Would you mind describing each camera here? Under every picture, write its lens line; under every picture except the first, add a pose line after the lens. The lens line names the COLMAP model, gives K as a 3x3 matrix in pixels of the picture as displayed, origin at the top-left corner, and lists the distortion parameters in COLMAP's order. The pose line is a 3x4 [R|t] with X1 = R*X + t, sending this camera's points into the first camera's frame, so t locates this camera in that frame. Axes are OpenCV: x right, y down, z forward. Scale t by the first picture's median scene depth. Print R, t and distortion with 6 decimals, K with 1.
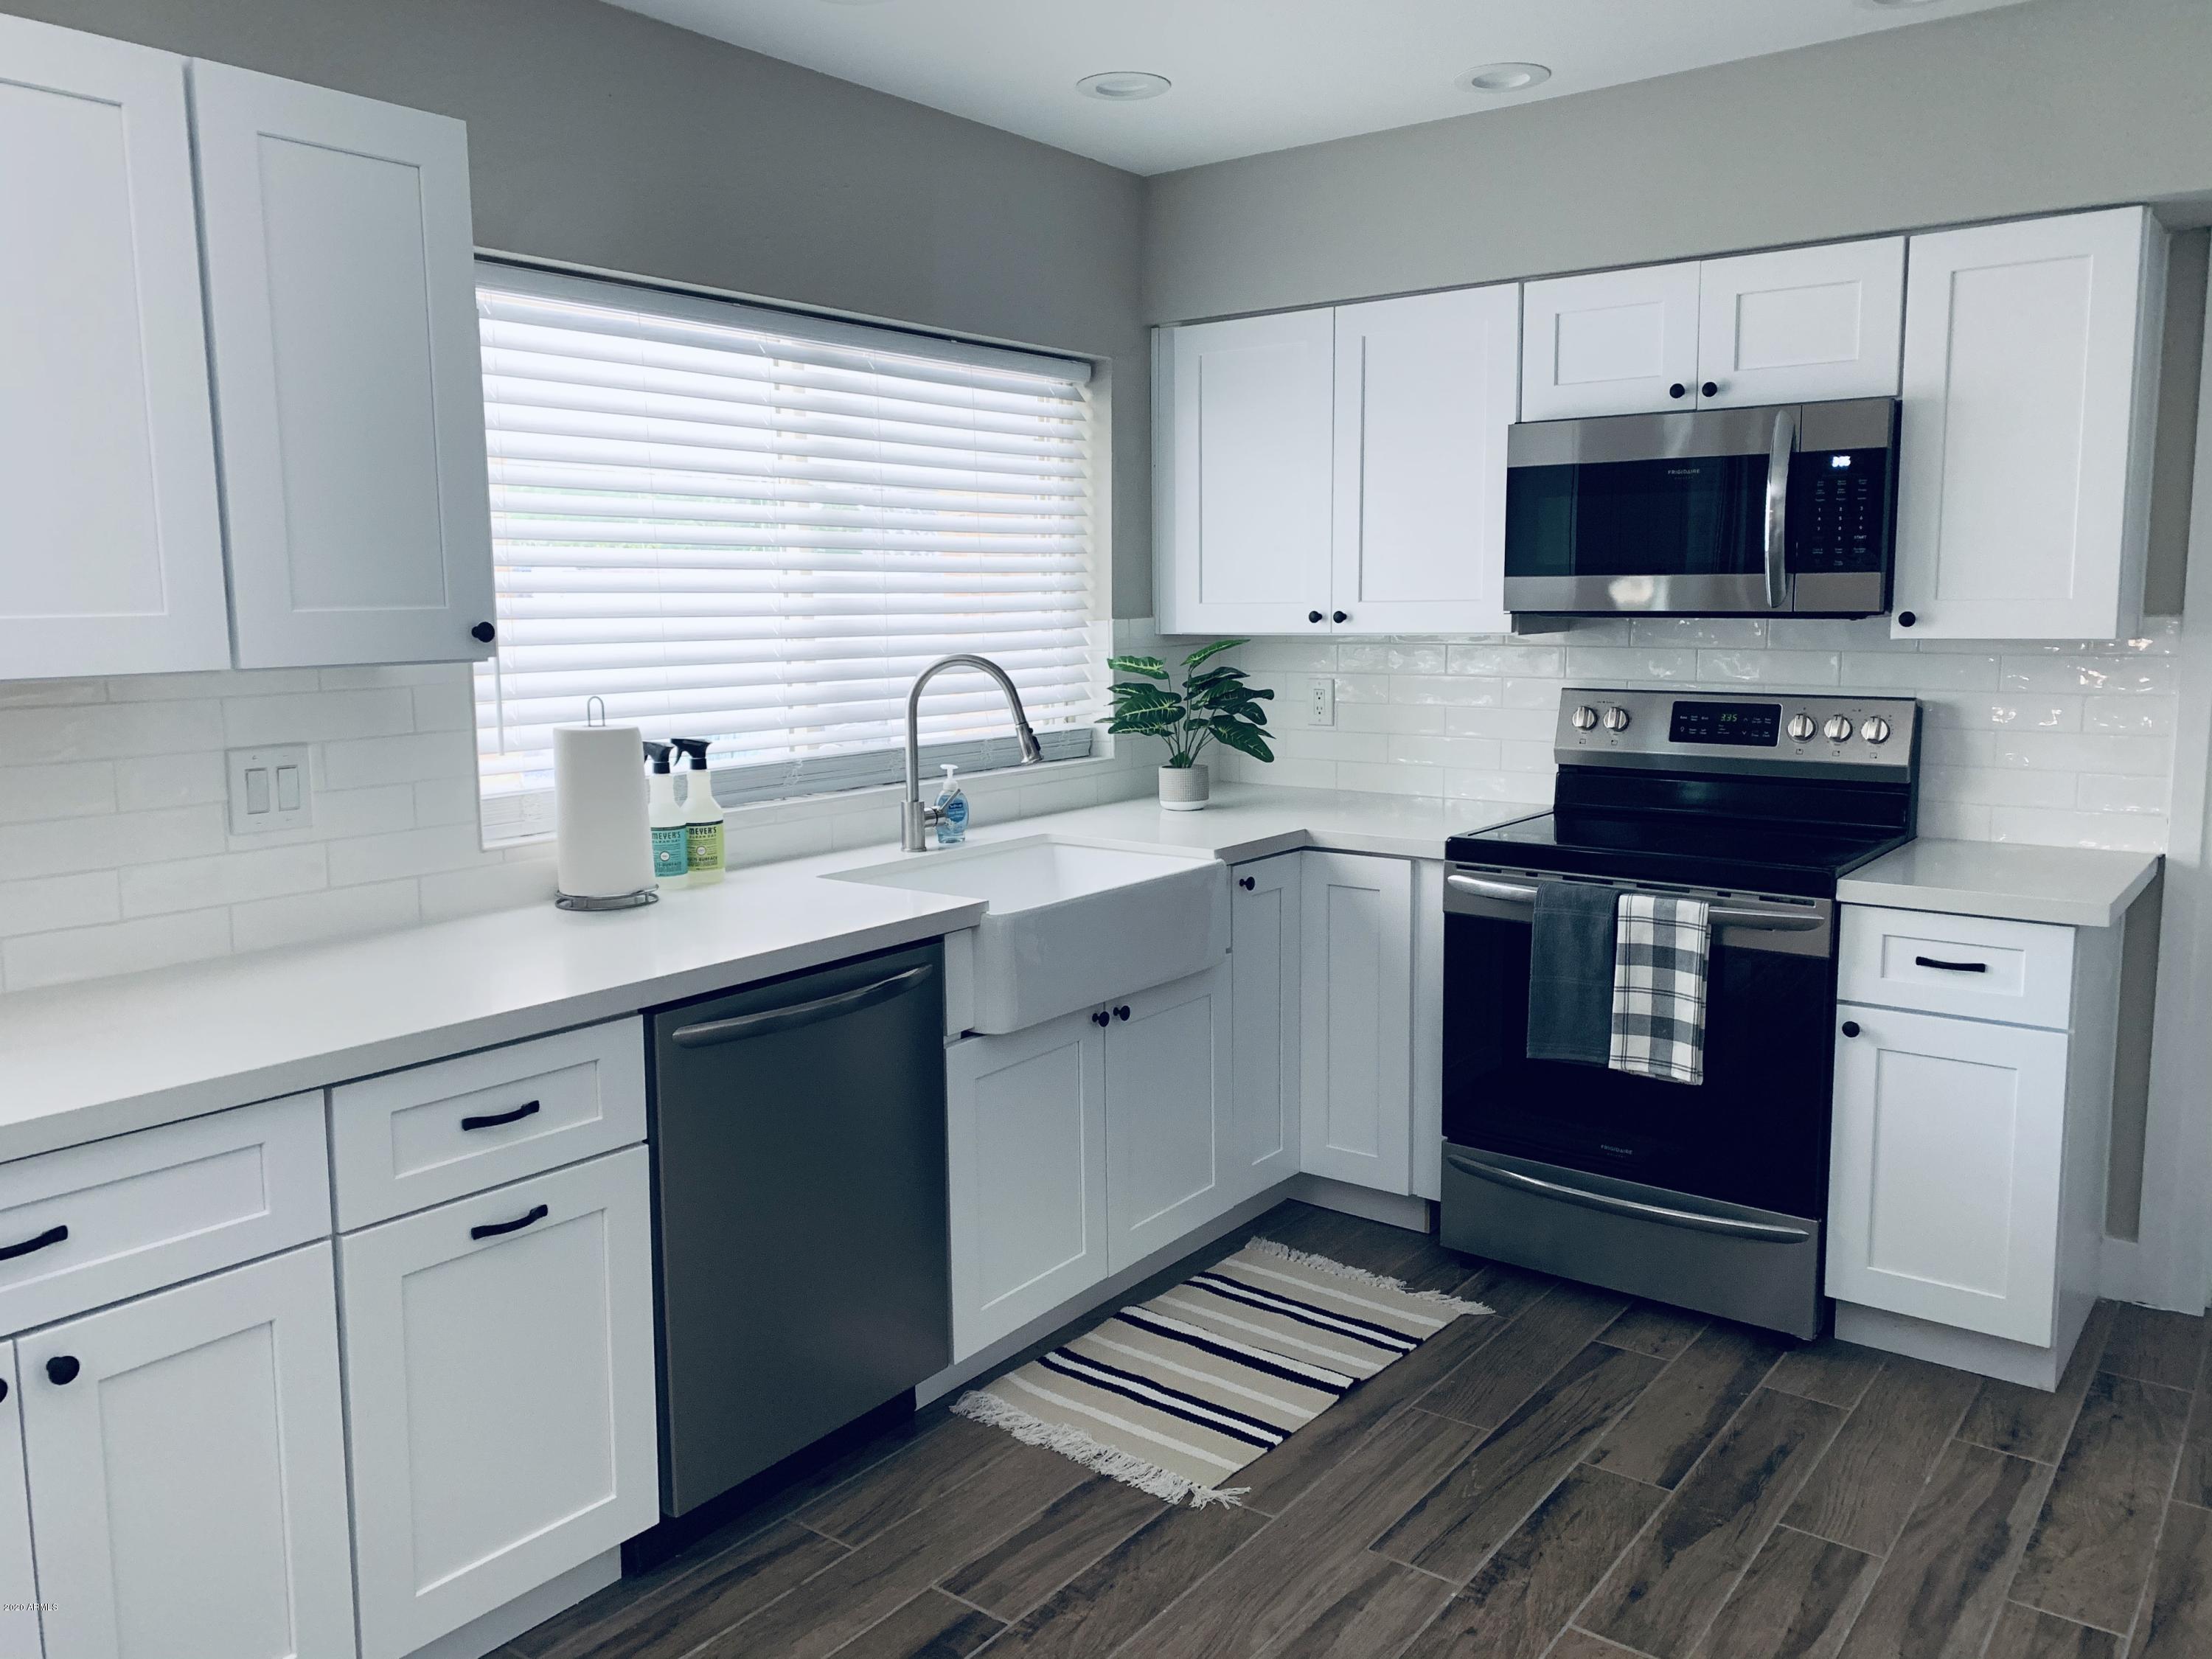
lens RADIAL K [[1673.2, 0, 1070.7], [0, 1673.2, 795.2], [0, 0, 1]] dist [0.073045, -0.100193]
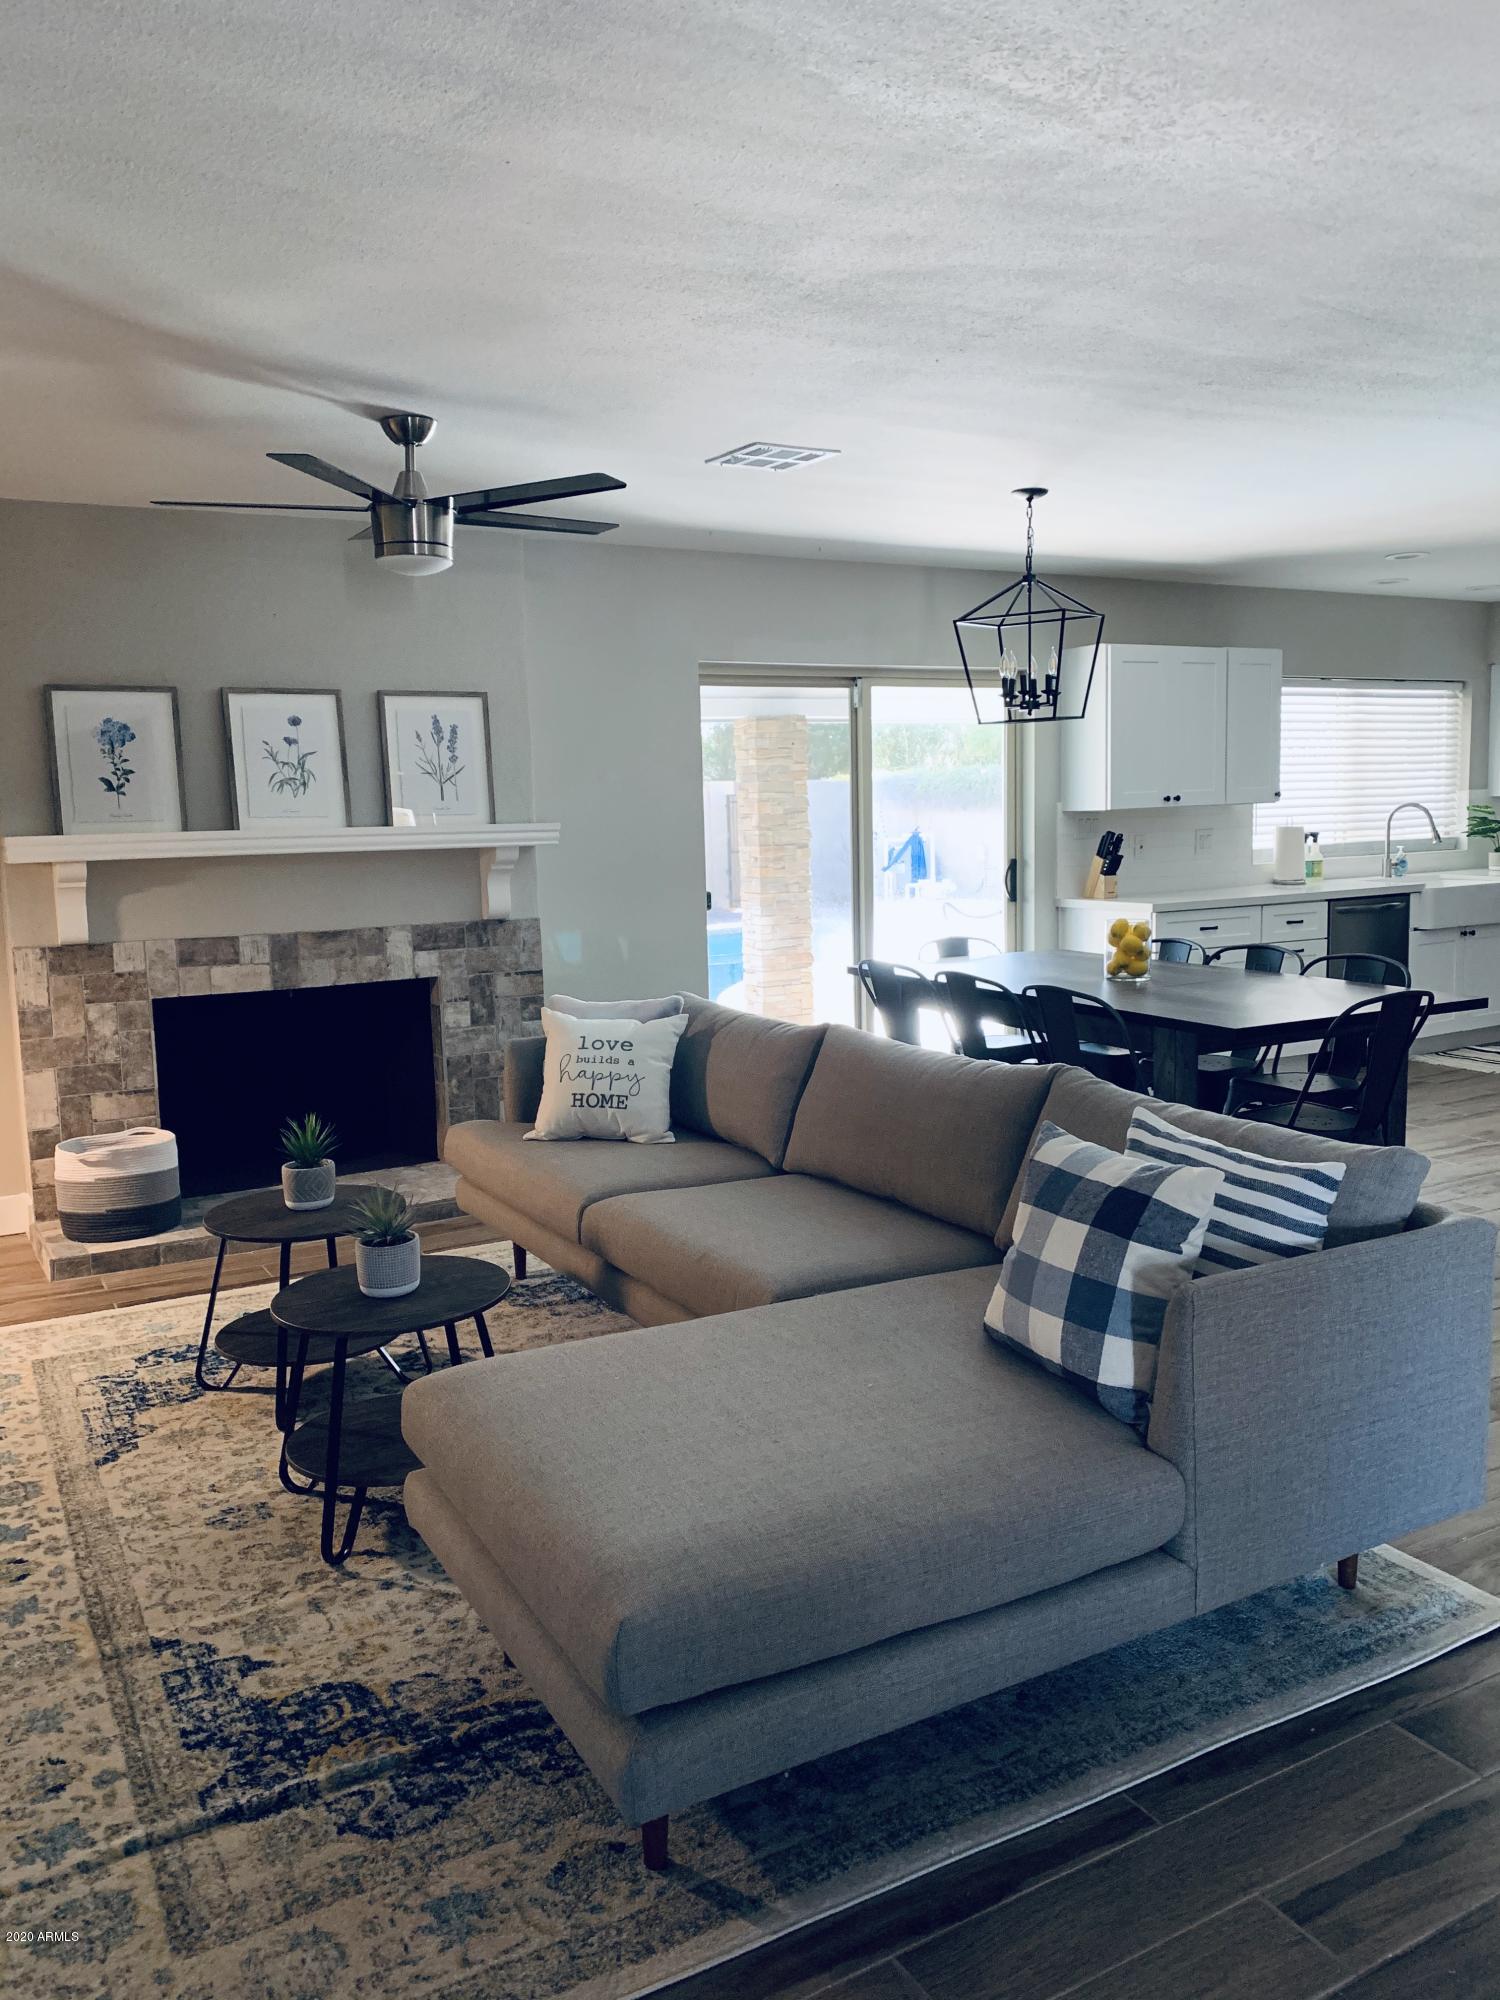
lens RADIAL K [[1504.1, 0, 750.3], [0, 1504.1, 993.1], [0, 0, 1]] dist [0.005760, -0.002264]
pose [[0.922491, 0.031862, -0.384700, -0.107633], [-0.026176, 0.999457, 0.020010, 0.211120], [0.385129, -0.008389, 0.922825, -1.731244]]
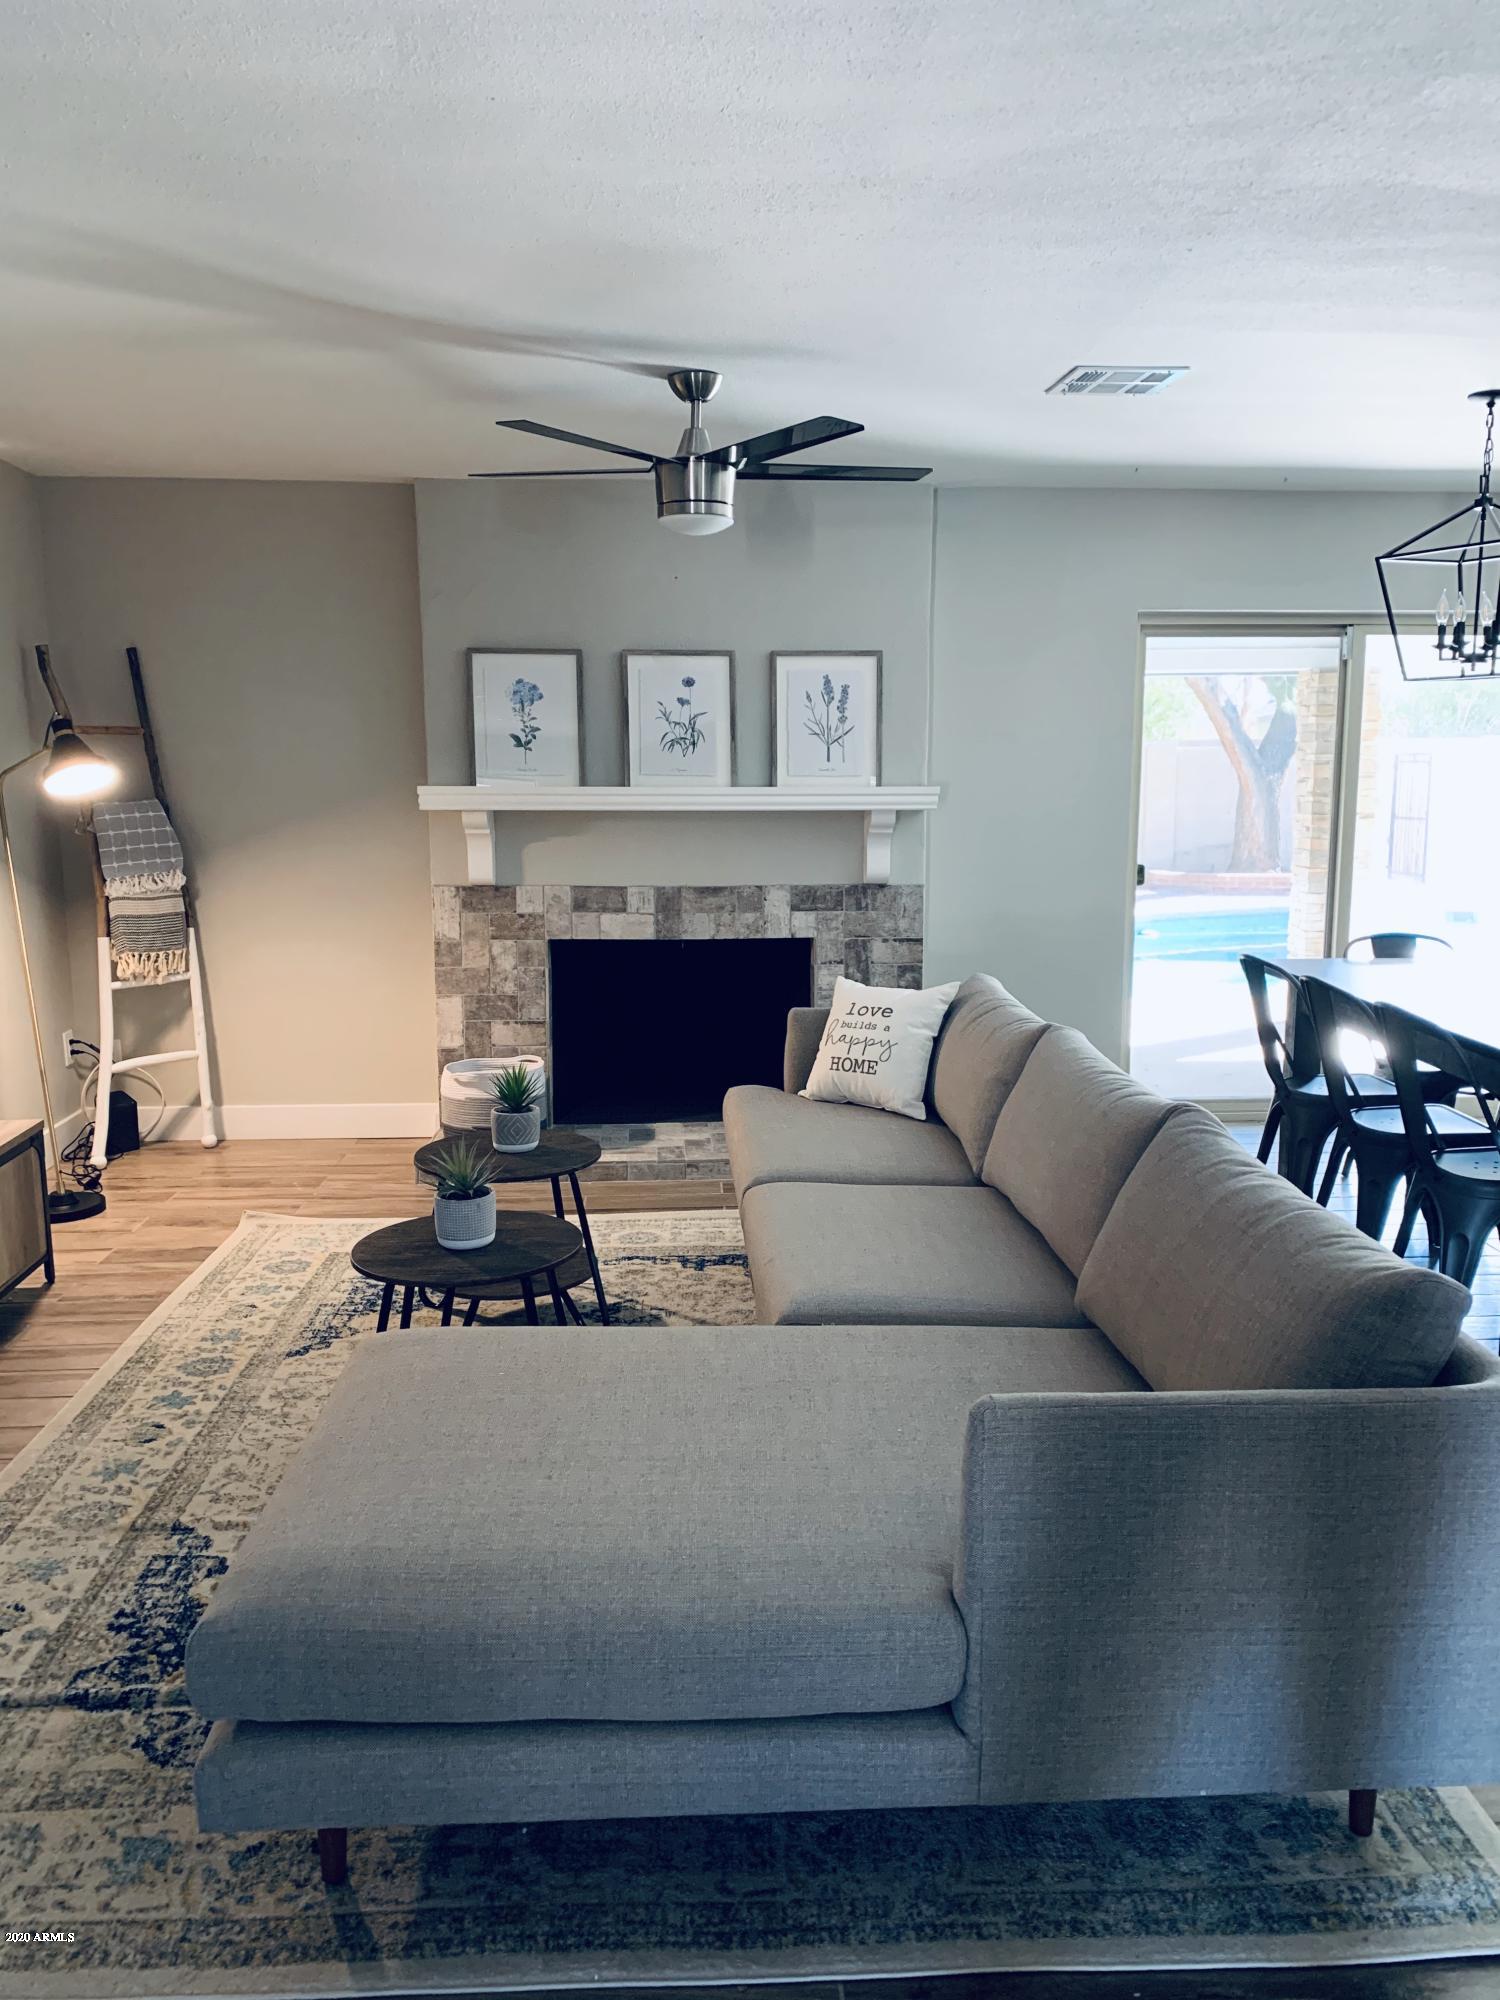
lens RADIAL K [[1490.4, 0, 750.0], [0, 1490.4, 1000.0], [0, 0, 1]] dist [0.031636, -0.032239]
pose [[0.662155, 0.121704, -0.739418, 0.133855], [-0.090431, 0.992490, 0.082376, 0.171296], [0.743891, 0.012321, 0.668188, -1.467913]]
